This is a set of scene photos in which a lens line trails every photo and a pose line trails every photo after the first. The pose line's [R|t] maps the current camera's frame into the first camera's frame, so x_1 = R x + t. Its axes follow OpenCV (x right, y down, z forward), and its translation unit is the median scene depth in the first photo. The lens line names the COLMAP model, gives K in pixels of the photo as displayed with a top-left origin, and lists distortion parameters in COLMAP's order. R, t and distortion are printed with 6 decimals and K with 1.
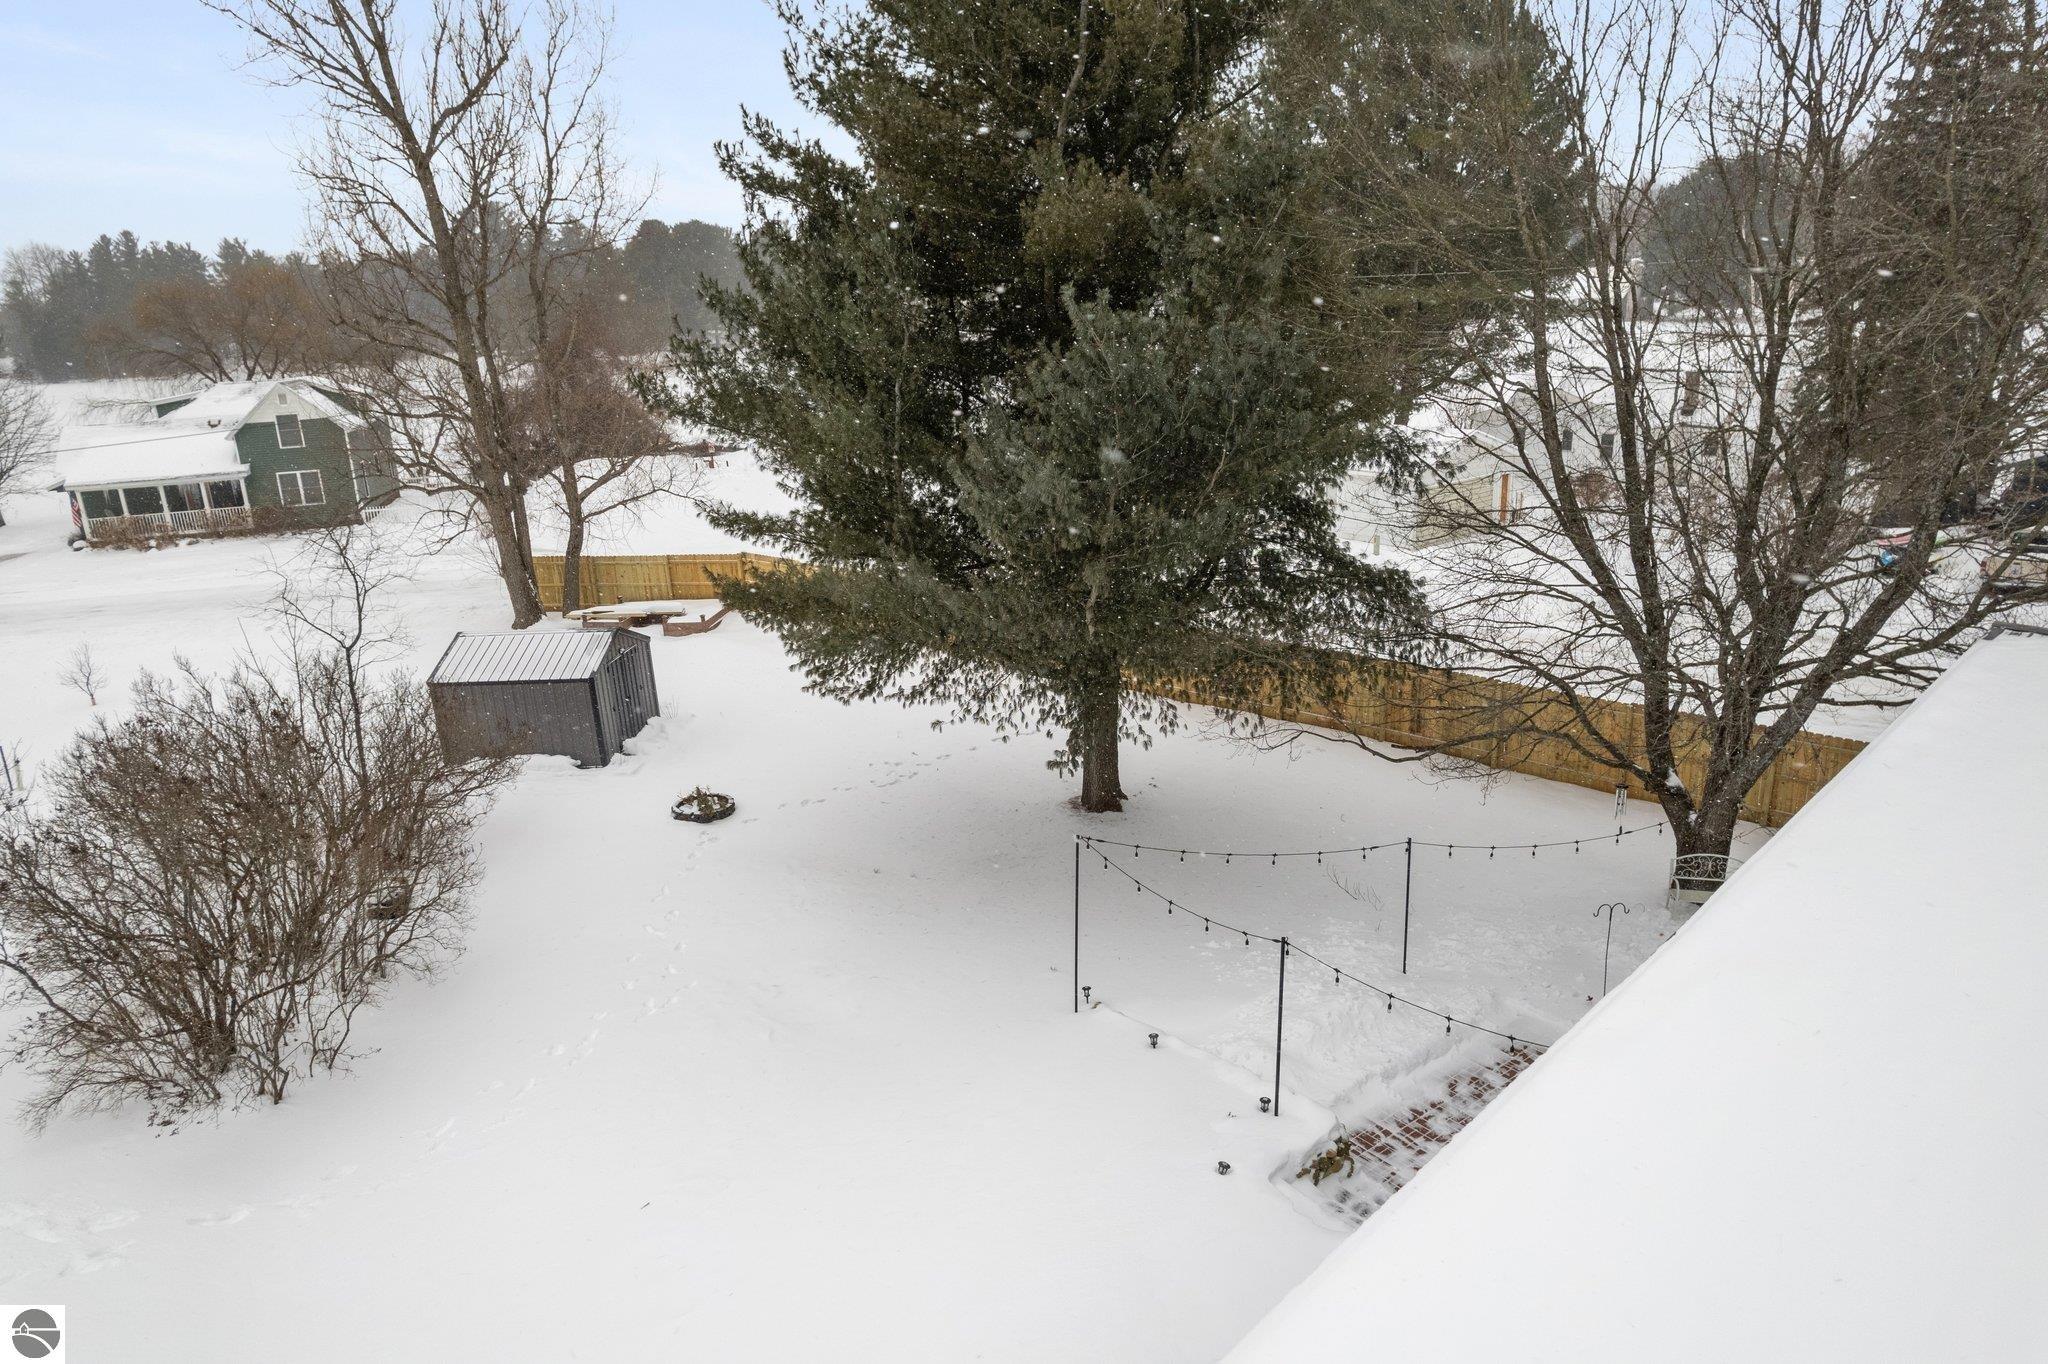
lens RADIAL K [[1315.1, 0, 1024.5], [0, 1315.1, 691.9], [0, 0, 1]] dist [-0.059003, 0.046519]
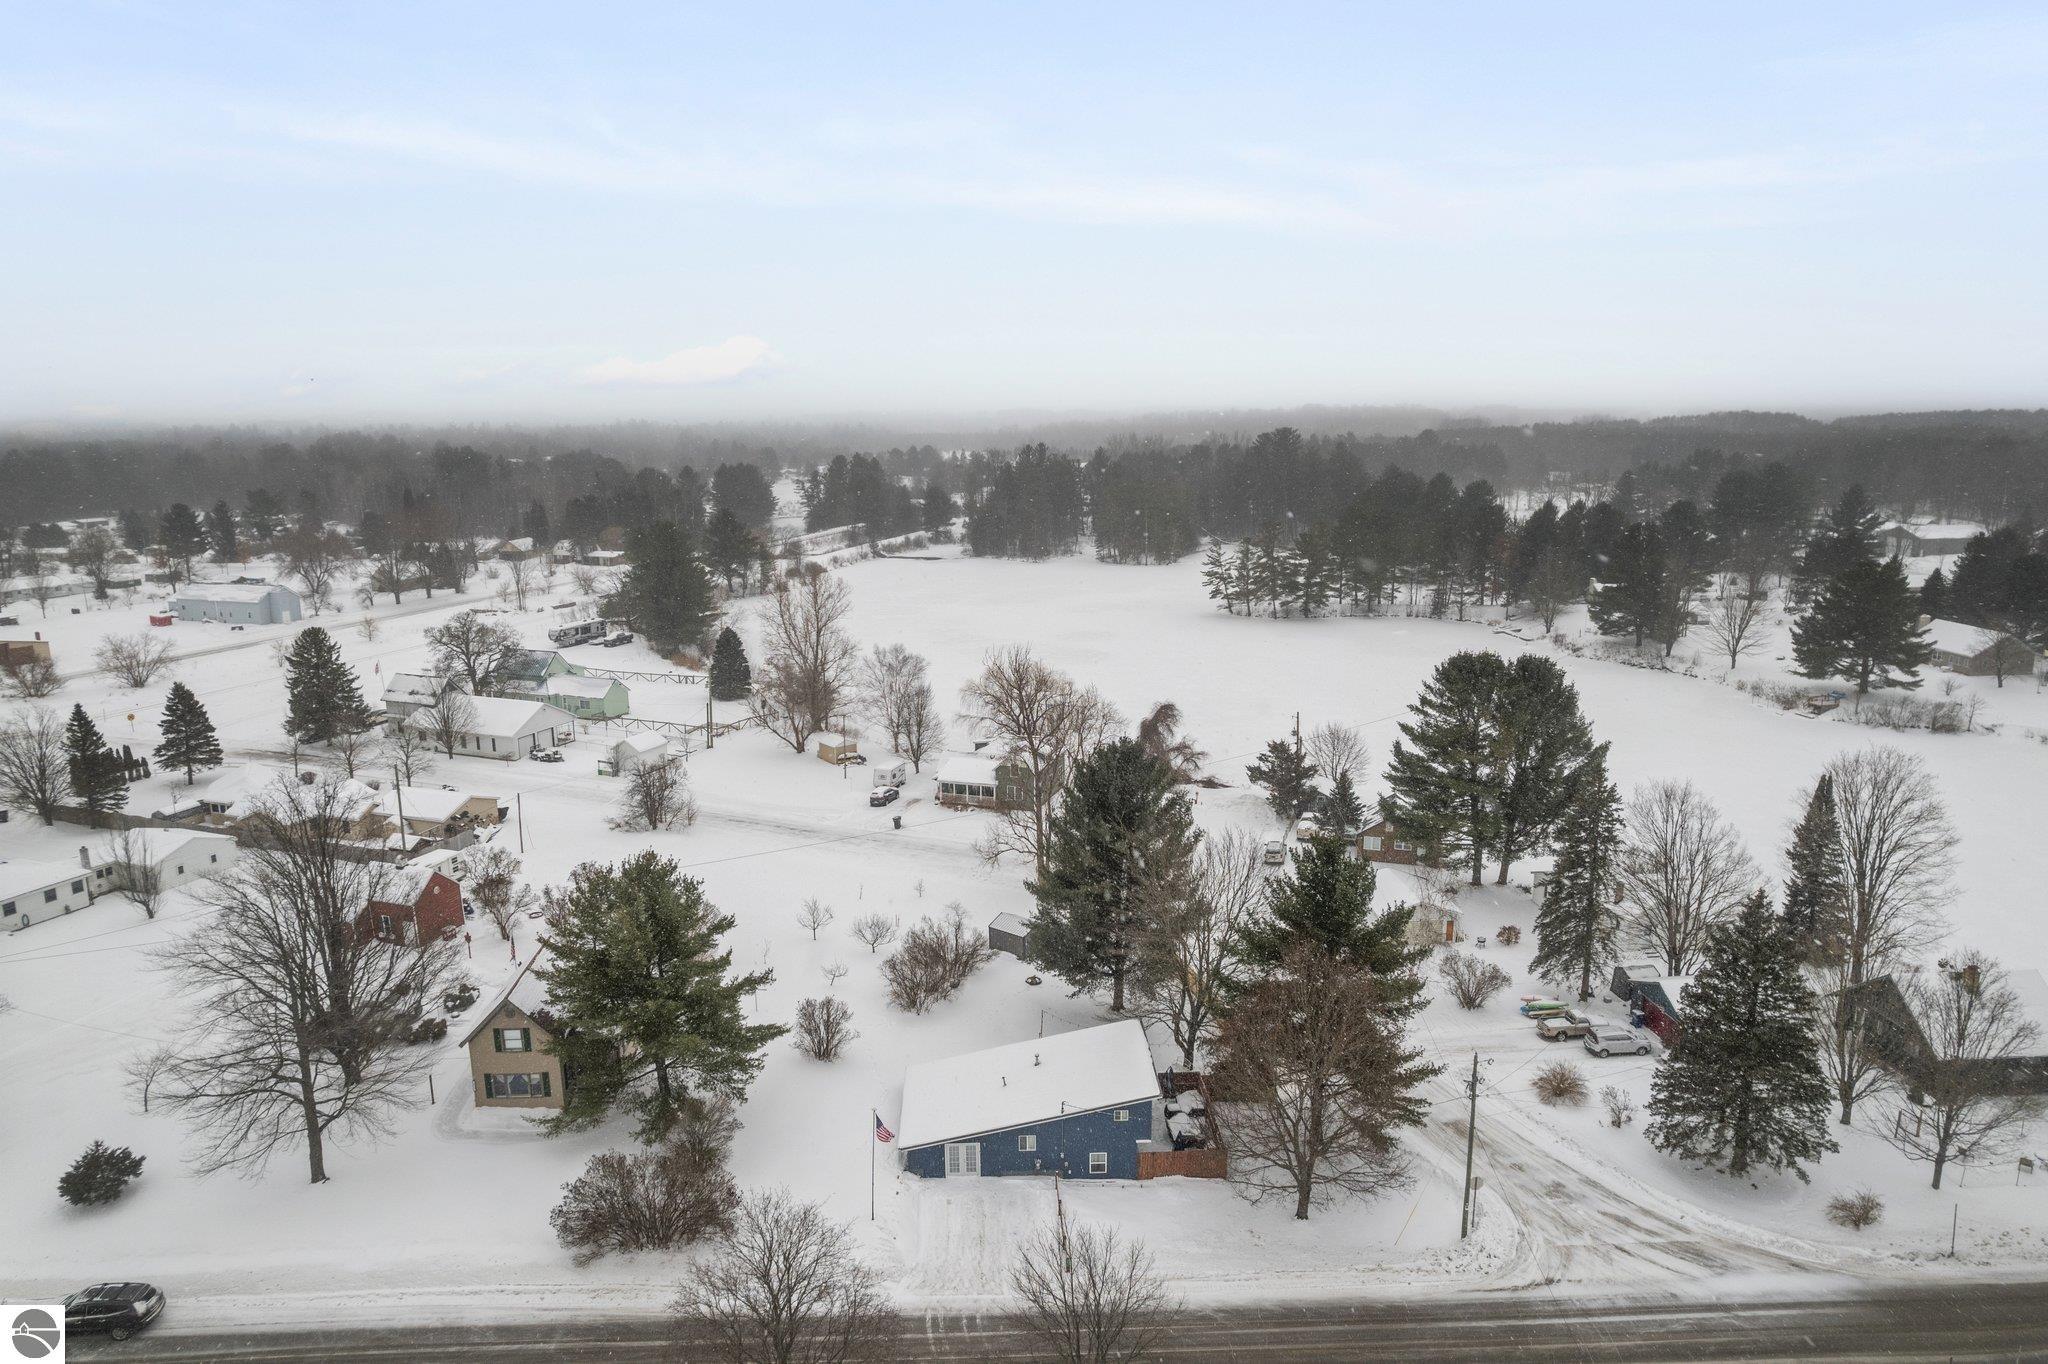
lens RADIAL K [[1315.1, 0, 1031.6], [0, 1315.1, 685.9], [0, 0, 1]] dist [-0.059003, 0.046519]
pose [[0.820044, 0.155863, -0.550668, 1.172557], [-0.200519, 0.979457, -0.021380, -0.456687], [0.536023, 0.127951, 0.834451, -1.577020]]
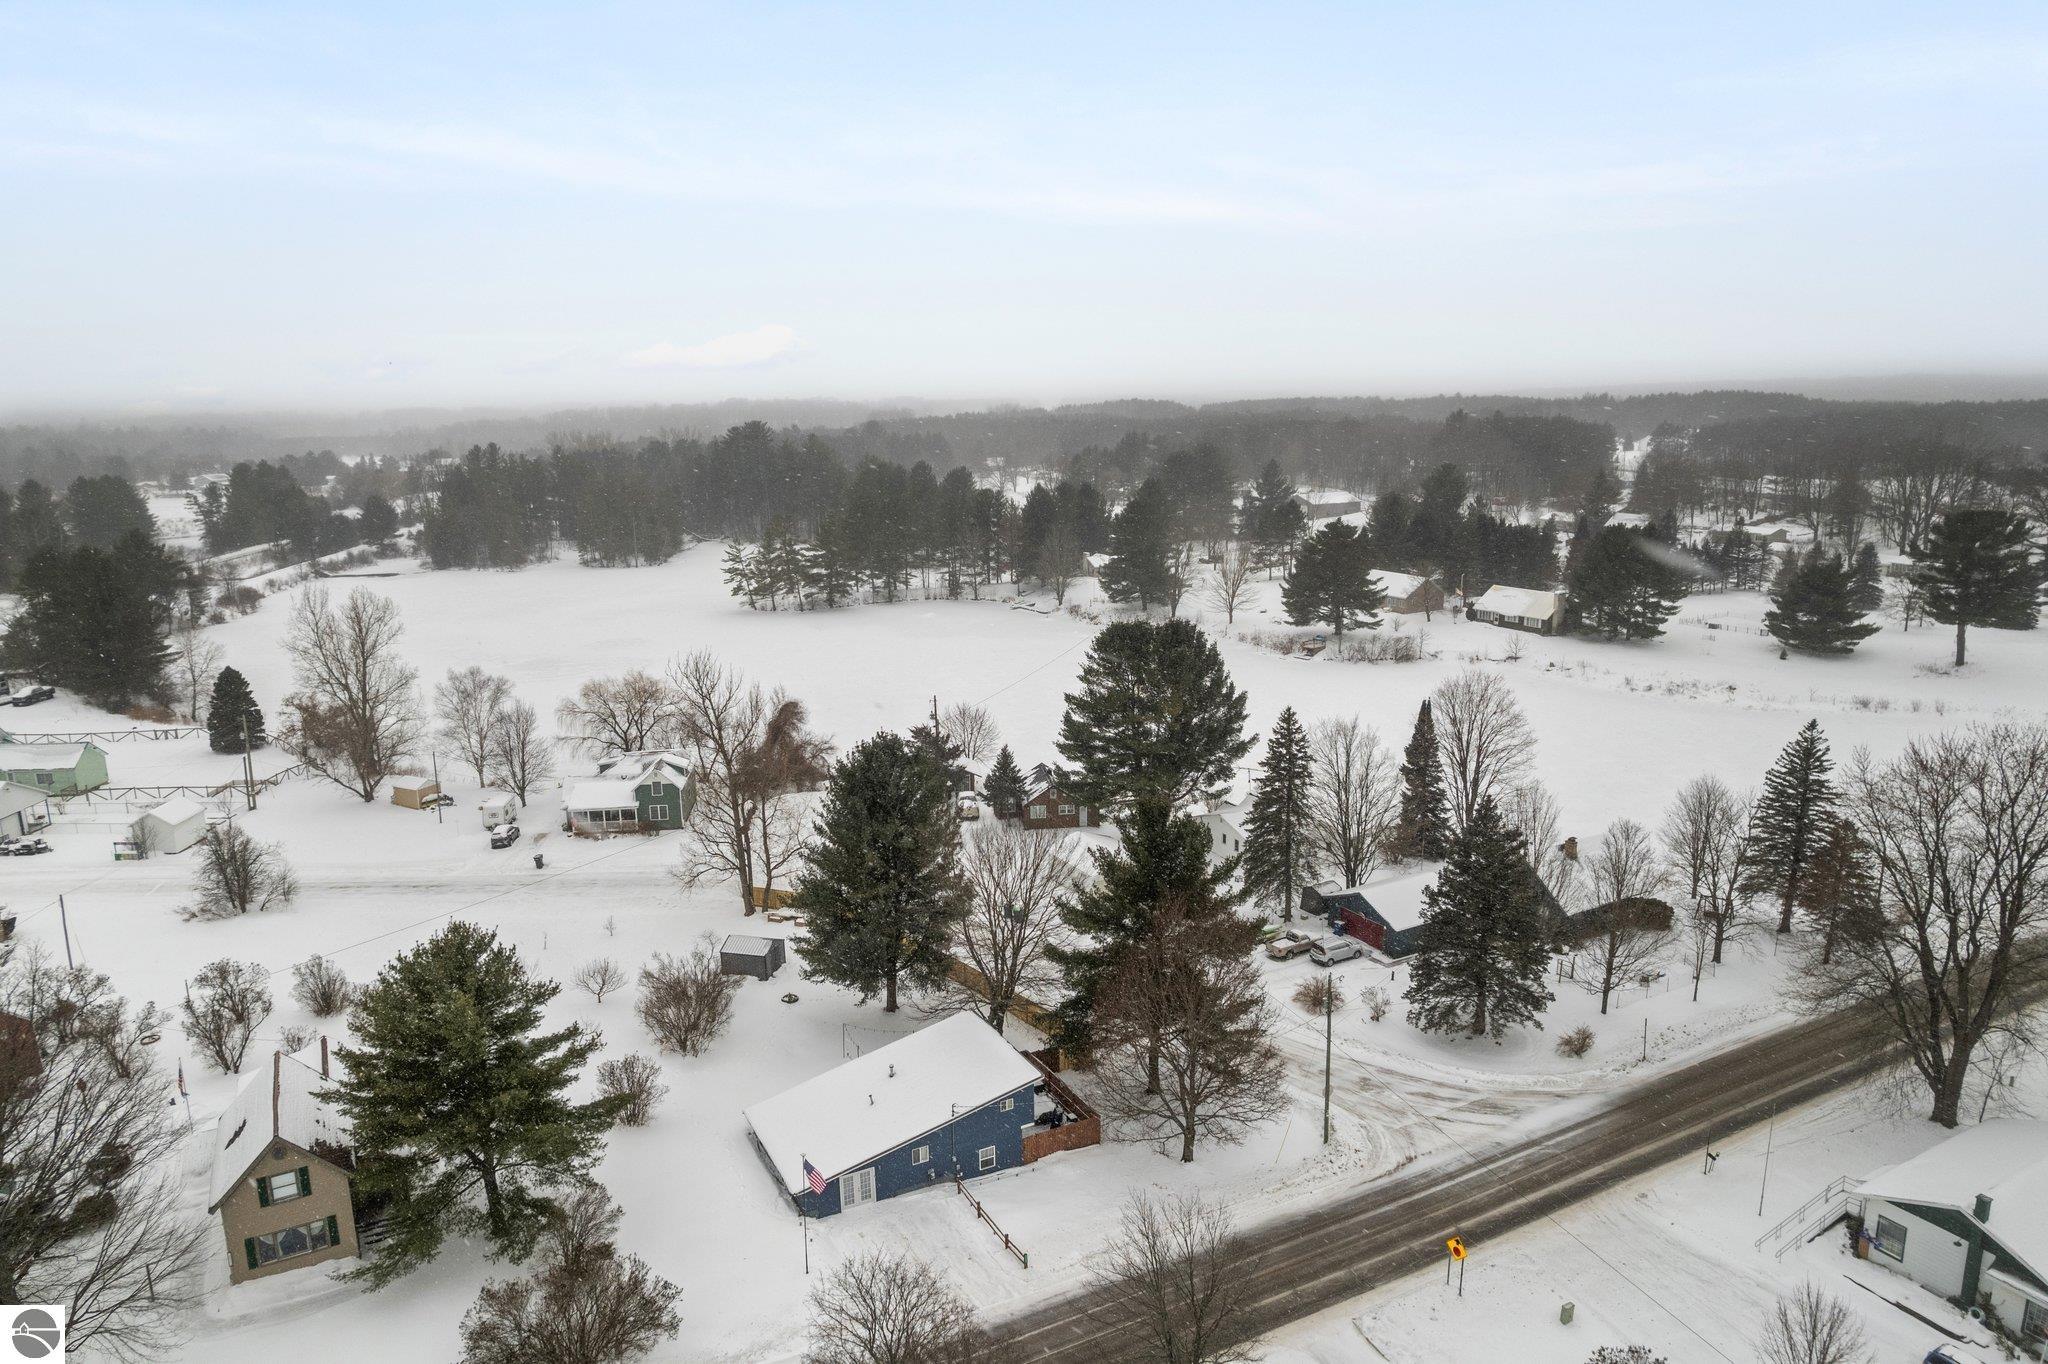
lens RADIAL K [[1315.1, 0, 1032.1], [0, 1315.1, 675.5], [0, 0, 1]] dist [-0.059003, 0.046519]
pose [[0.985824, 0.065560, -0.154447, 0.628380], [-0.079597, 0.993065, -0.086520, -0.369537], [0.147703, 0.097587, 0.984206, -1.754223]]
